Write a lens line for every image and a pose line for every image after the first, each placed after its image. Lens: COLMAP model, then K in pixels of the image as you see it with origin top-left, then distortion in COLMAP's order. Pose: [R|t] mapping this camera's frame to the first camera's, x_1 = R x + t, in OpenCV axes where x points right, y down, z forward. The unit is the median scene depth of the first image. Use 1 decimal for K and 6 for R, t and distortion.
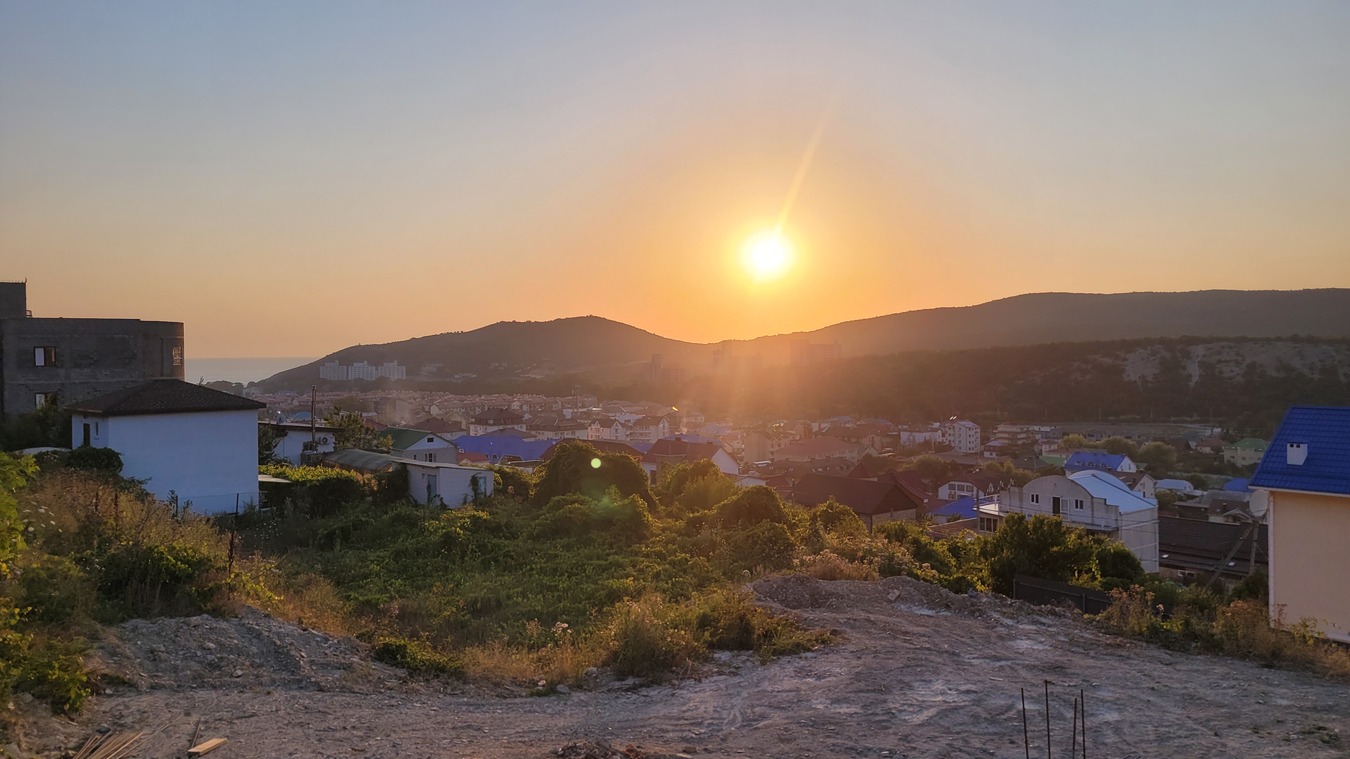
lens RADIAL K [[1061.3, 0, 703.0], [0, 1061.3, 344.7], [0, 0, 1]] dist [0.053487, -0.041711]
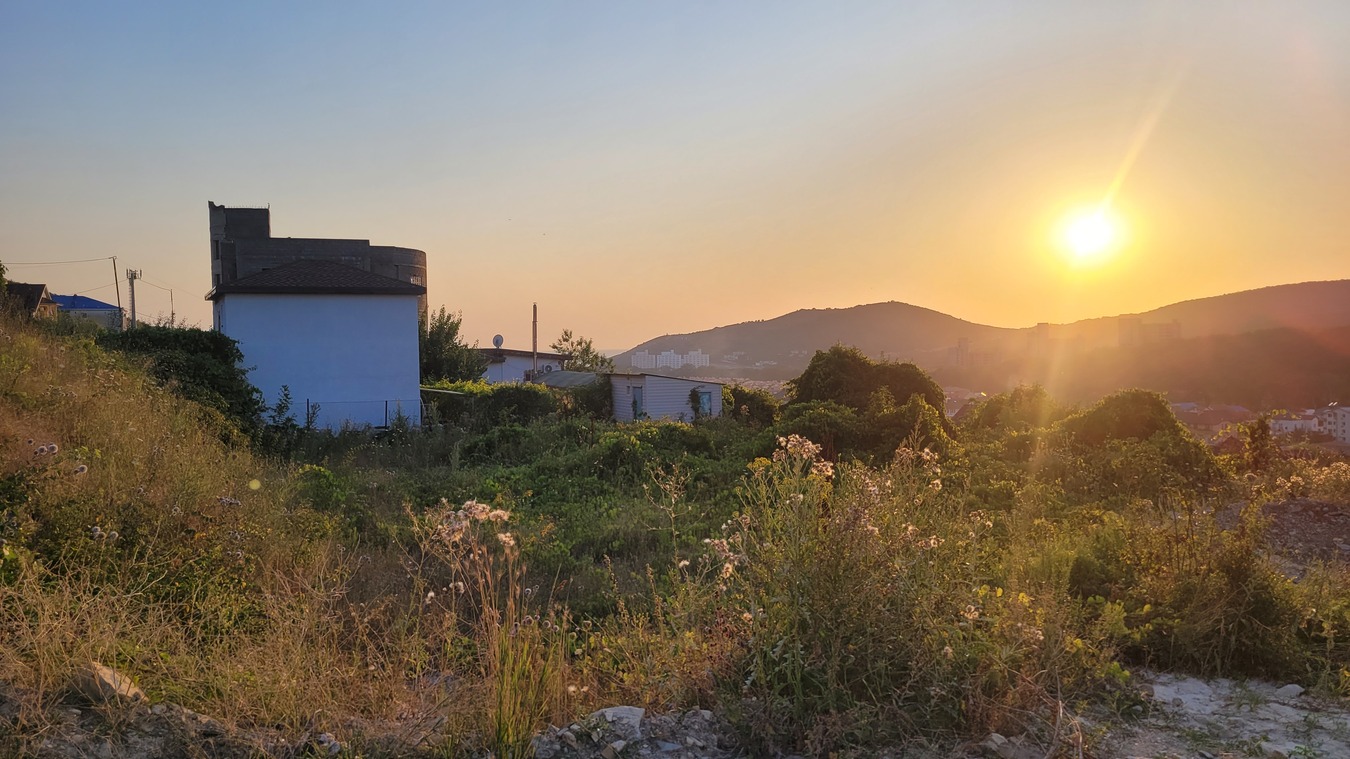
lens RADIAL K [[1083.4, 0, 686.1], [0, 1083.4, 374.4], [0, 0, 1]] dist [0.056678, -0.059006]
pose [[0.957206, 0.003113, -0.289389, -0.012083], [0.008059, 0.999268, 0.037406, 0.112927], [0.289294, -0.038137, 0.956480, 0.397254]]
